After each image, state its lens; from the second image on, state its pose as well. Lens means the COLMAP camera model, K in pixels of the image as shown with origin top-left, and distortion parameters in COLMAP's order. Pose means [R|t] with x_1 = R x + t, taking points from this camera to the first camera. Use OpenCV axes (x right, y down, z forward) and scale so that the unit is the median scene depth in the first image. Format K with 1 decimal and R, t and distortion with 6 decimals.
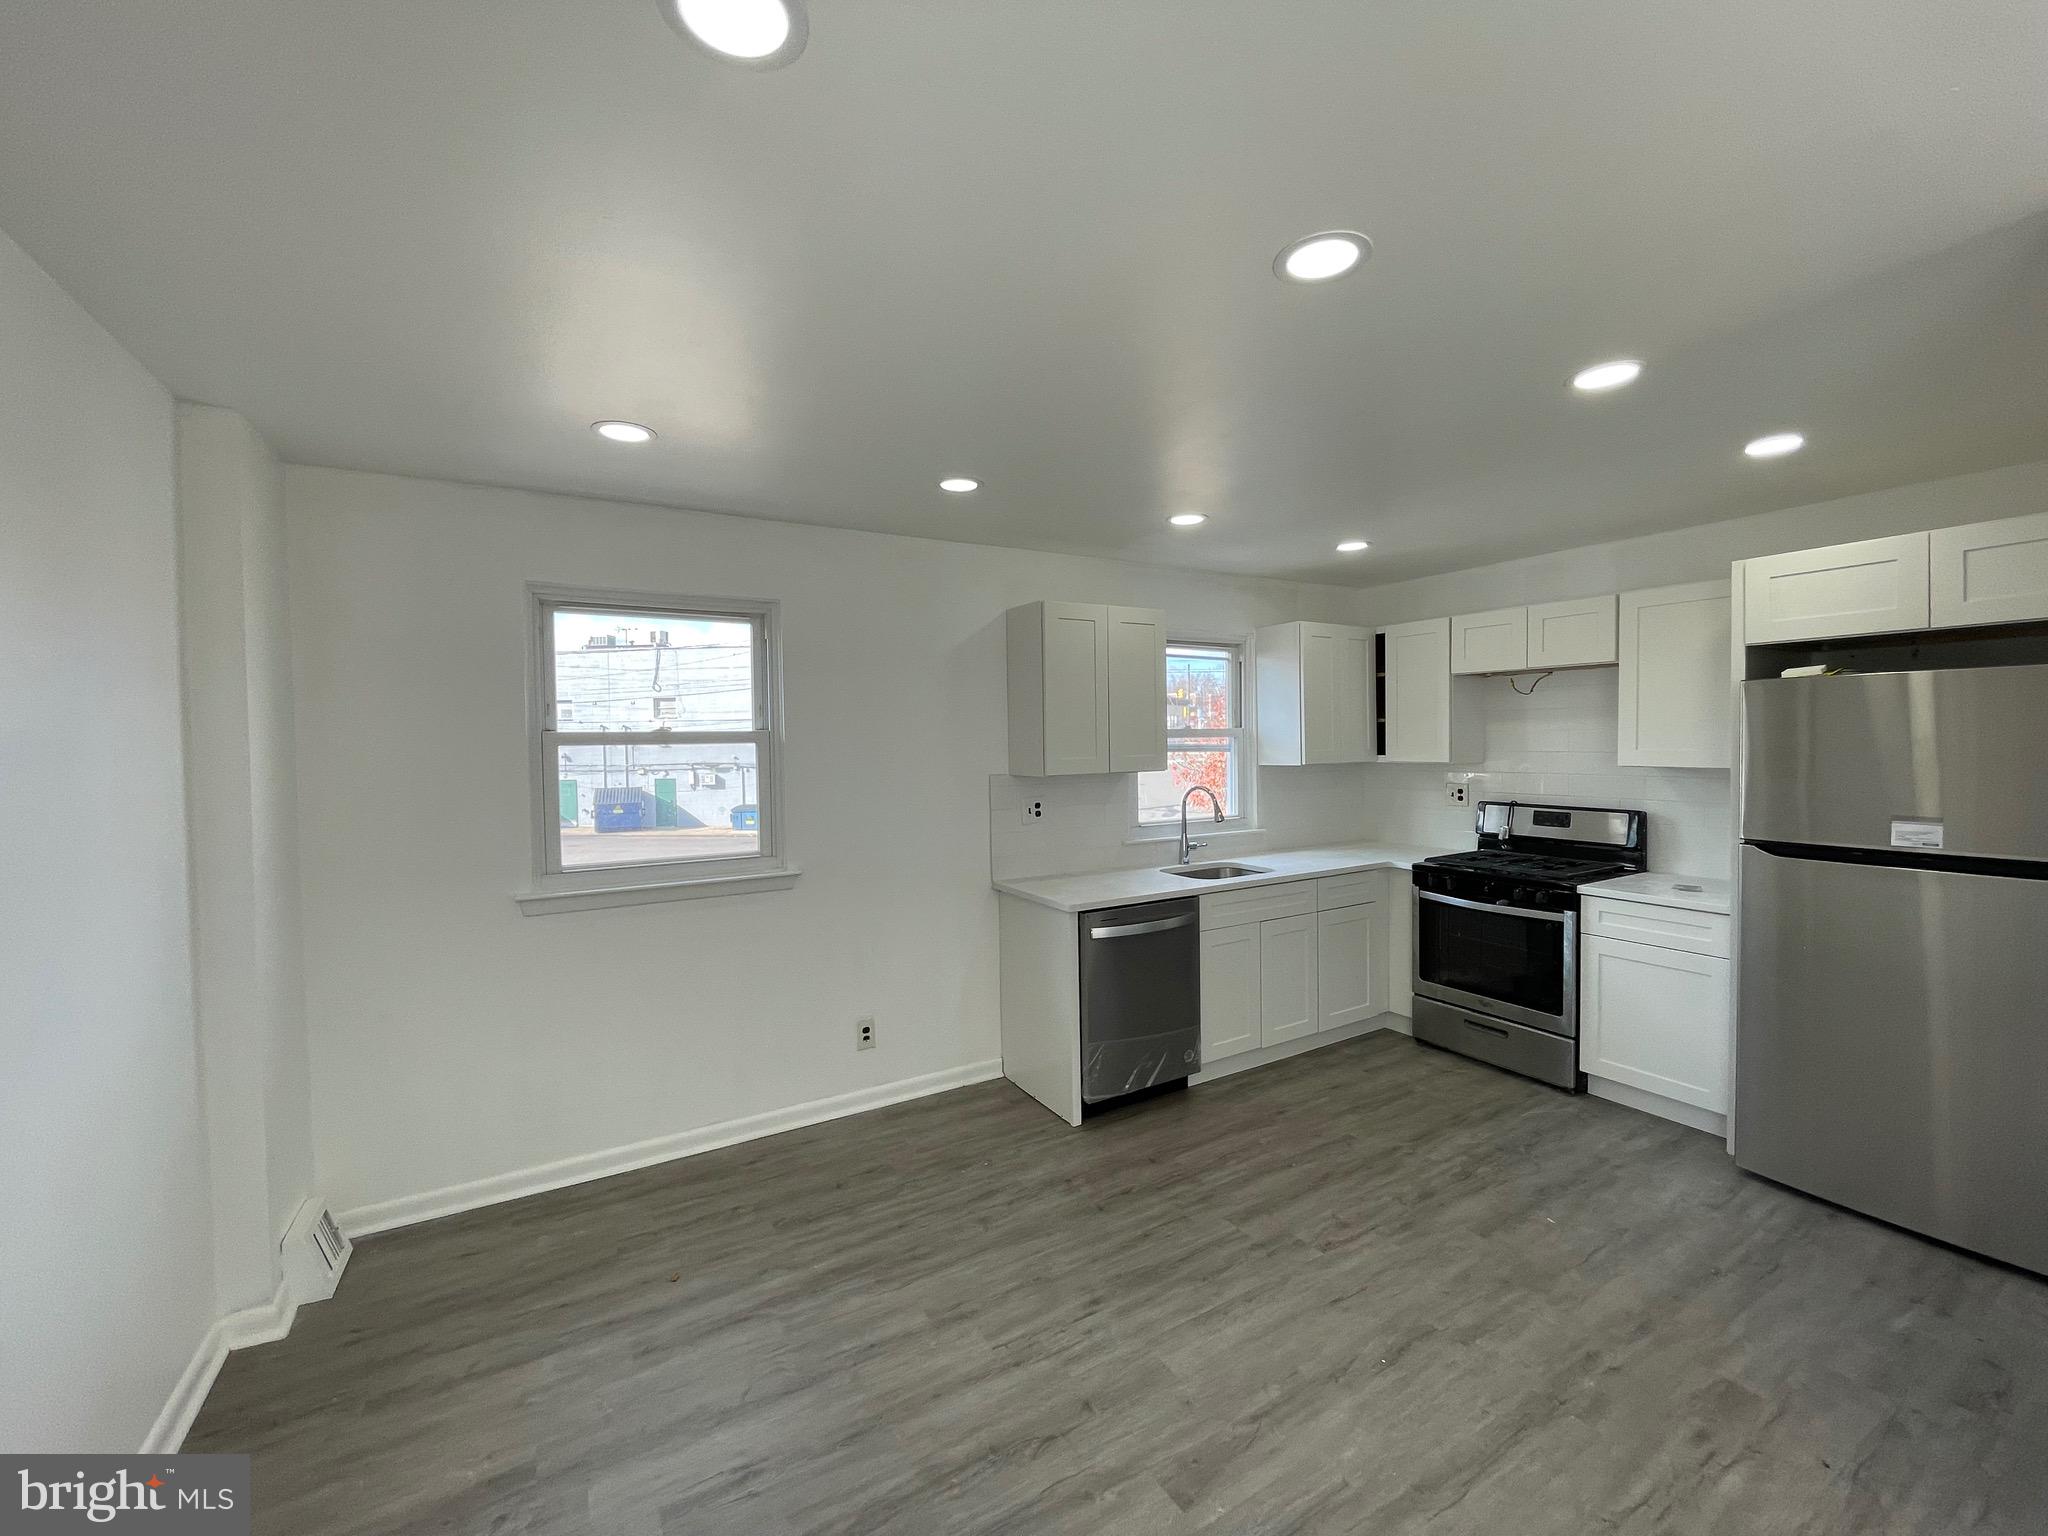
lens RADIAL K [[825.7, 0, 1022.6], [0, 825.7, 765.1], [0, 0, 1]] dist [-0.003782, 0.000143]
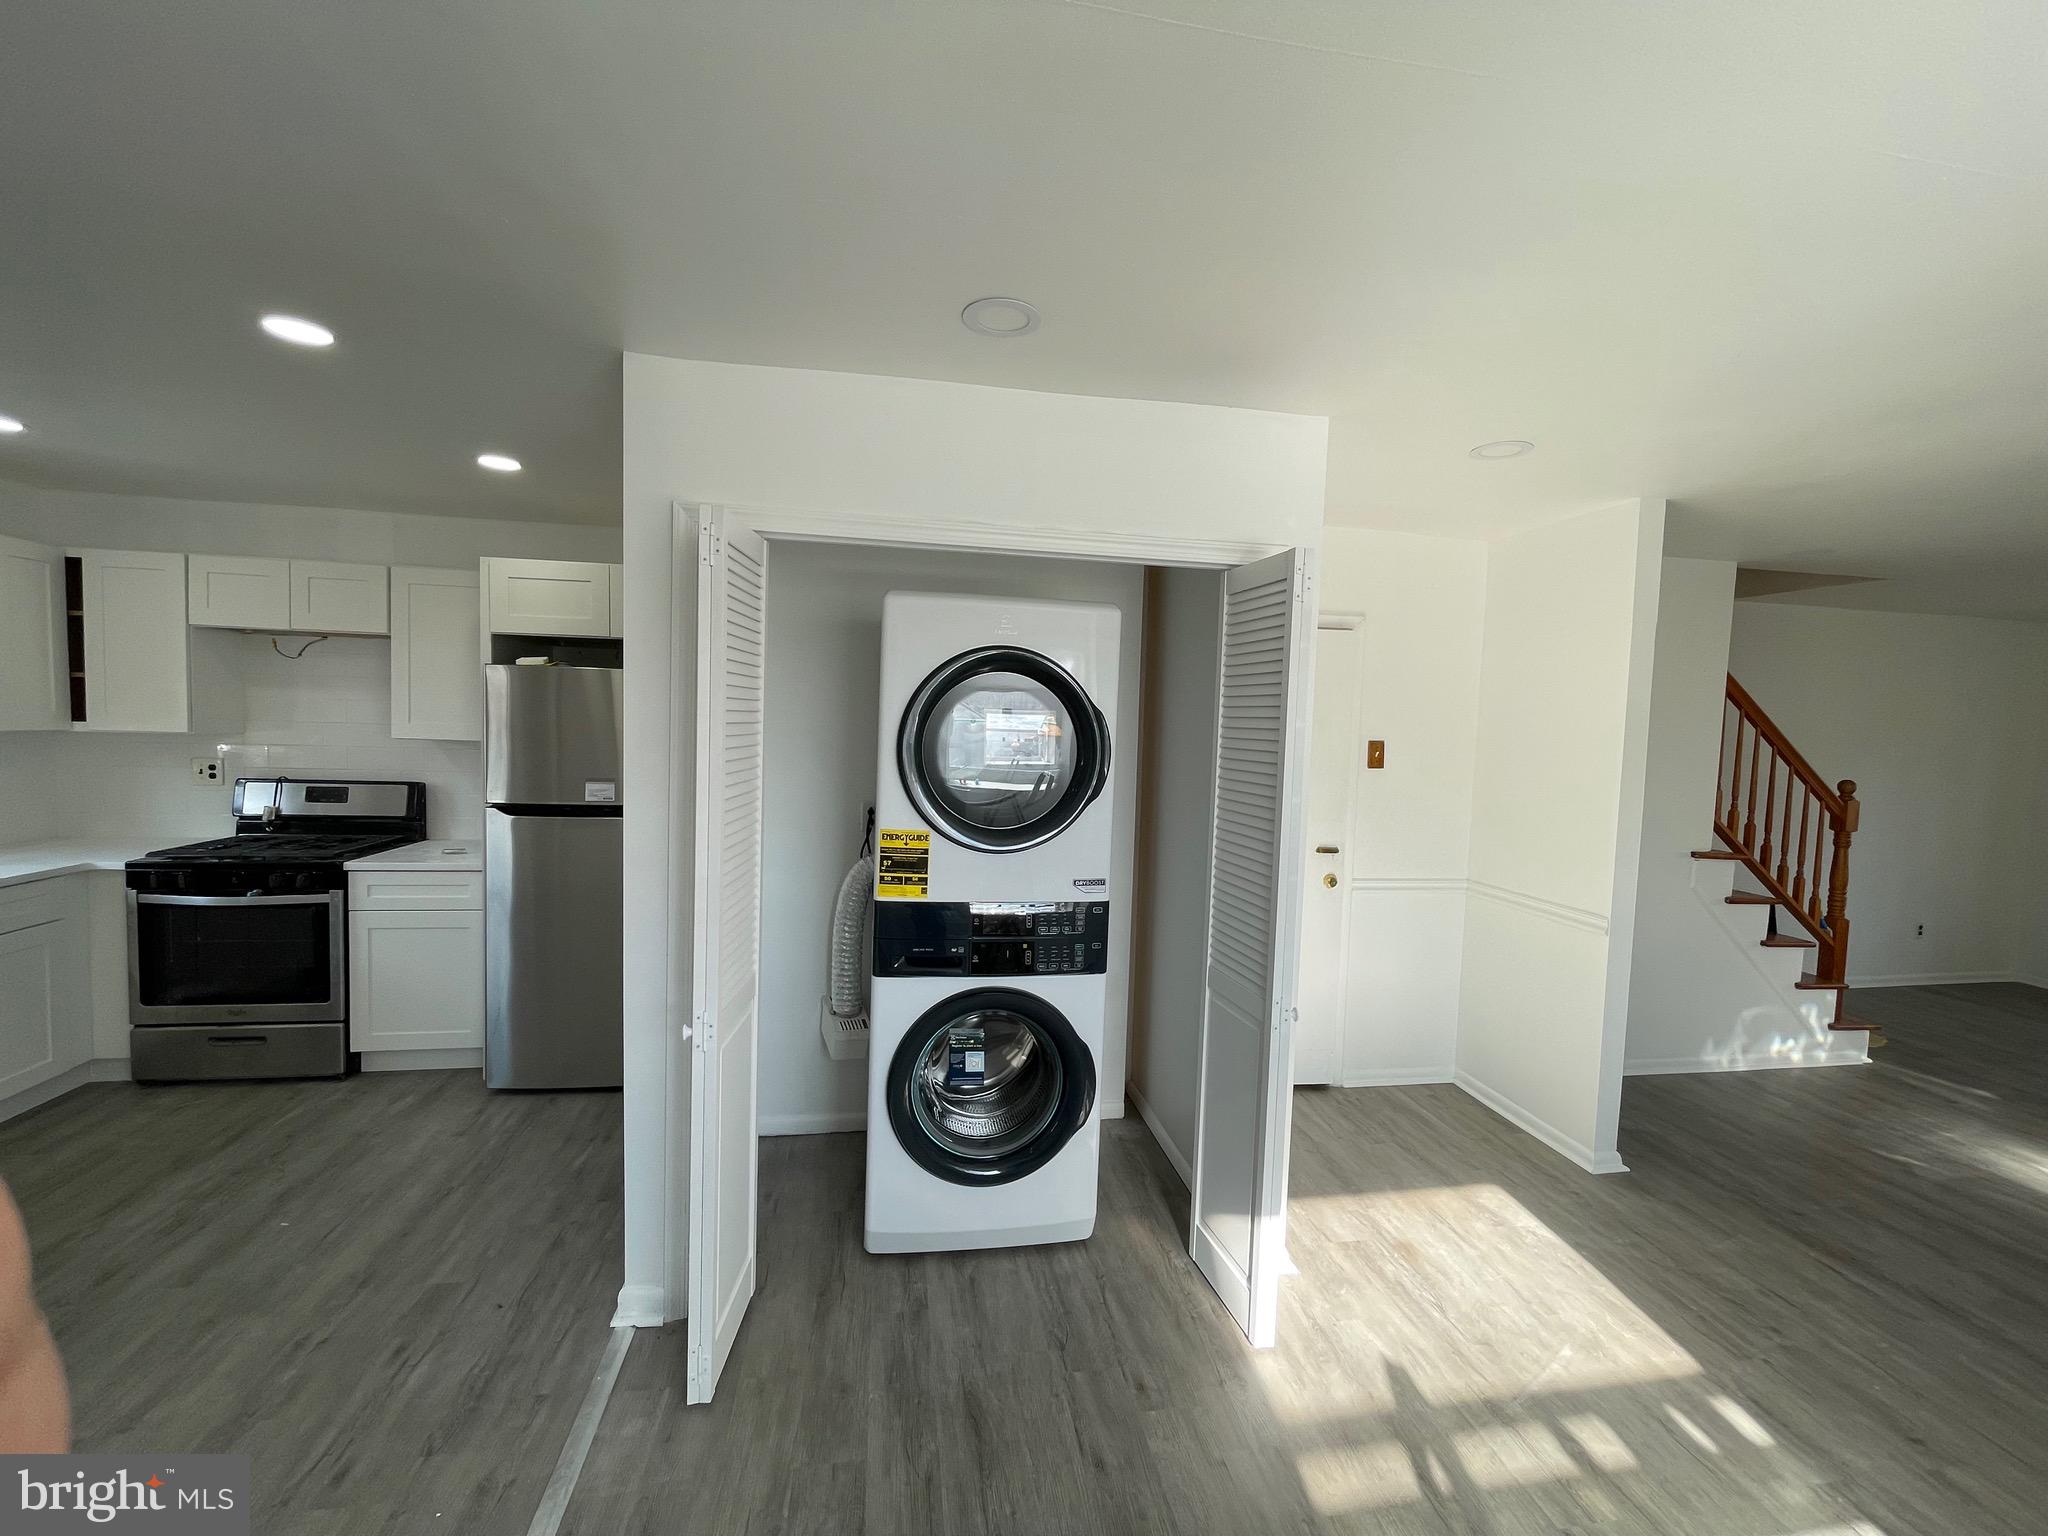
lens RADIAL K [[825.7, 0, 1021.4], [0, 825.7, 764.4], [0, 0, 1]] dist [-0.003782, 0.000143]
pose [[0.357013, -0.020973, 0.933864, 0.064710], [-0.008230, 0.999638, 0.025596, 0.000735], [-0.934063, -0.016824, 0.356712, -0.084123]]
